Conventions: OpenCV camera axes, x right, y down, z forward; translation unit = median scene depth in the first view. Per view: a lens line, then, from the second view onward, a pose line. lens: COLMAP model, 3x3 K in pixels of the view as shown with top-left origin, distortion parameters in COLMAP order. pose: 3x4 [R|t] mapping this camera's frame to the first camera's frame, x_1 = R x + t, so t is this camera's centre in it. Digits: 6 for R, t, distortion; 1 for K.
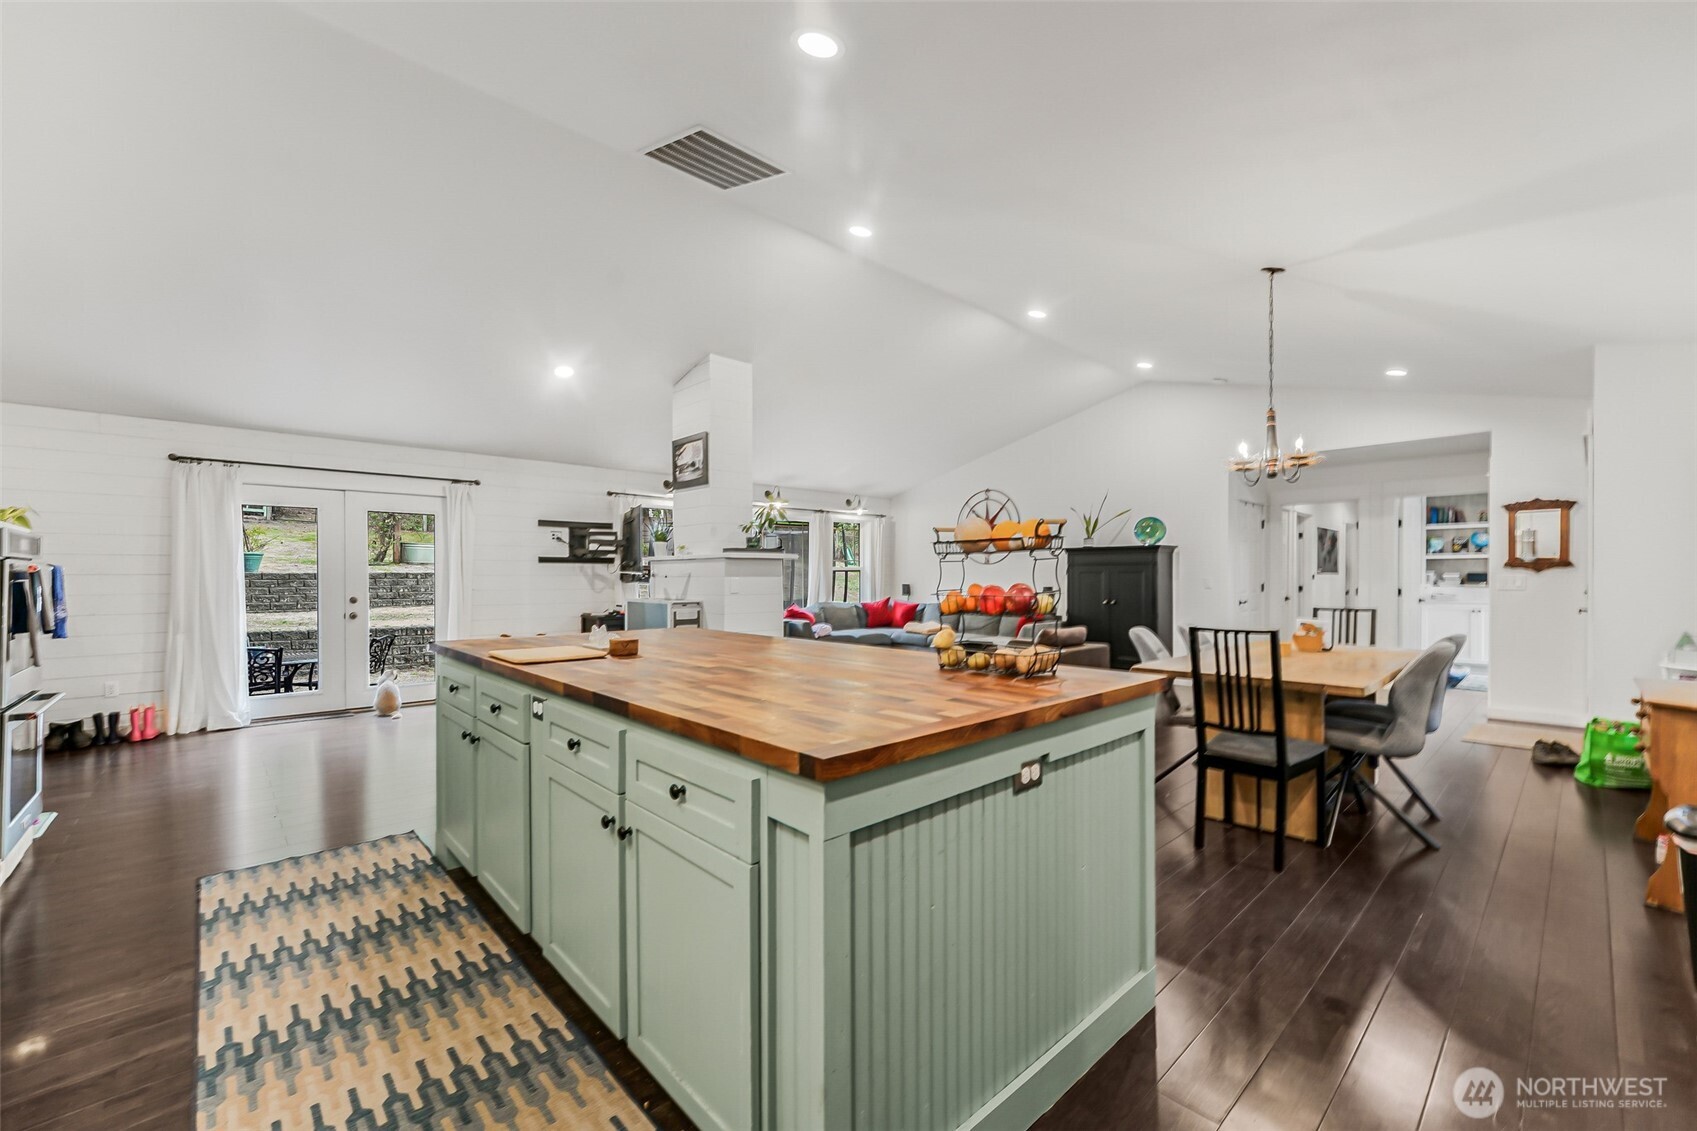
lens RADIAL K [[689.5, 0, 845.8], [0, 689.5, 580.5], [0, 0, 1]] dist [-0.003206, 0.001194]
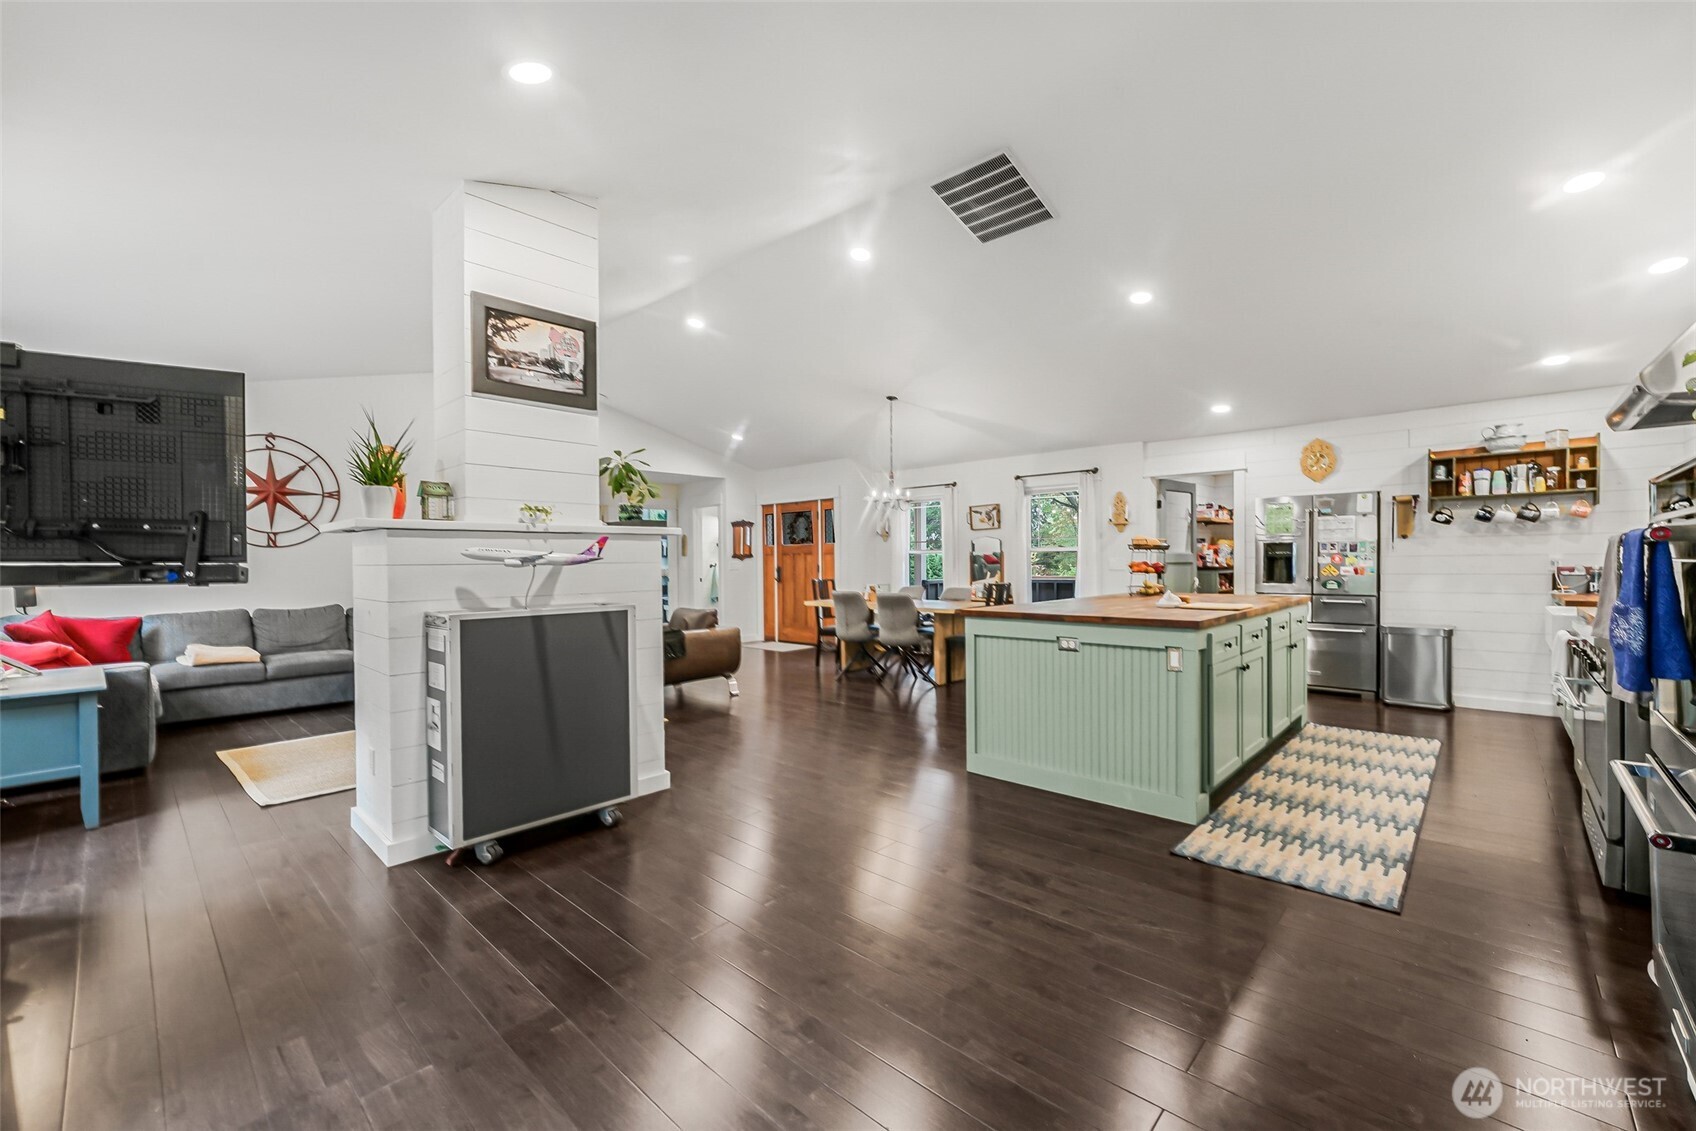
lens RADIAL K [[689.1, 0, 859.0], [0, 689.1, 564.2], [0, 0, 1]] dist [-0.003206, 0.001194]
pose [[-0.079311, -0.002702, 0.996846, -0.598963], [0.014164, 0.999892, 0.003837, -0.002832], [-0.996749, 0.014423, -0.079264, 0.596295]]
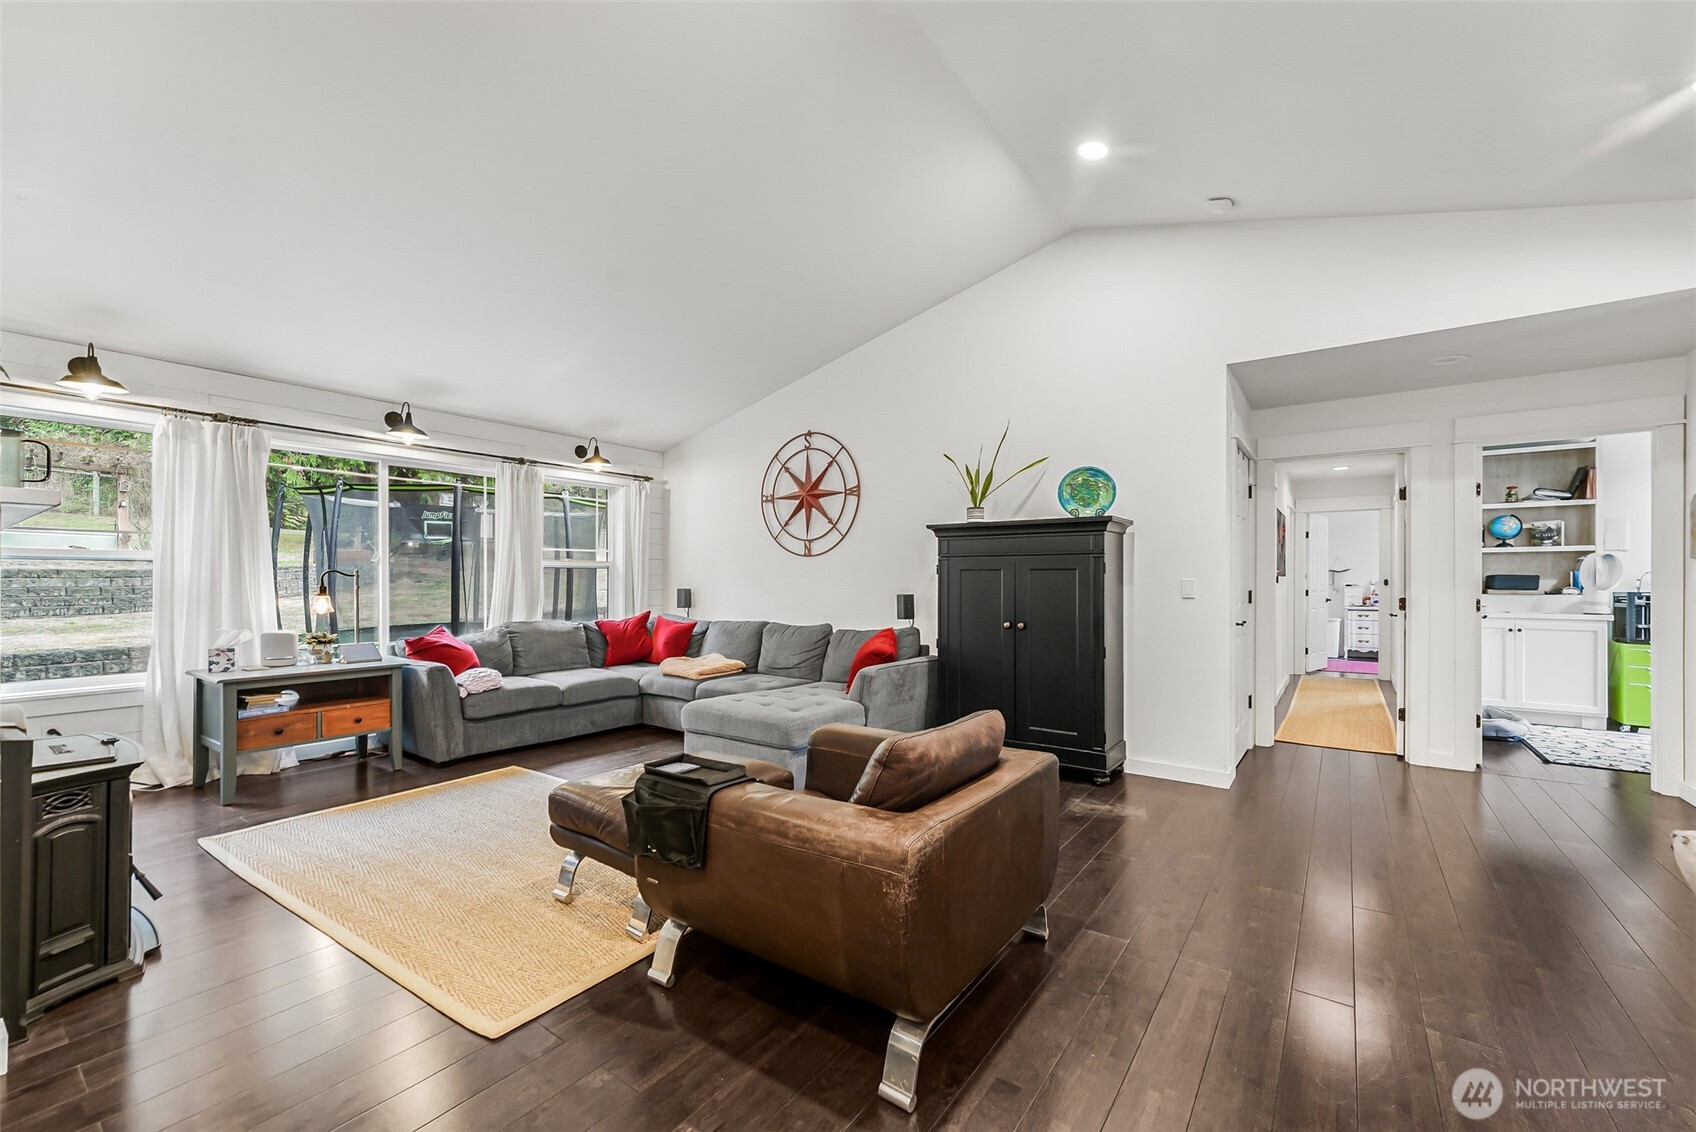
lens RADIAL K [[689.1, 0, 842.1], [0, 689.1, 571.3], [0, 0, 1]] dist [-0.003206, 0.001194]
pose [[0.981725, 0.004978, 0.190242, 0.145804], [-0.001800, 0.999856, -0.016869, -0.000723], [-0.190298, 0.016218, 0.981592, 0.490792]]
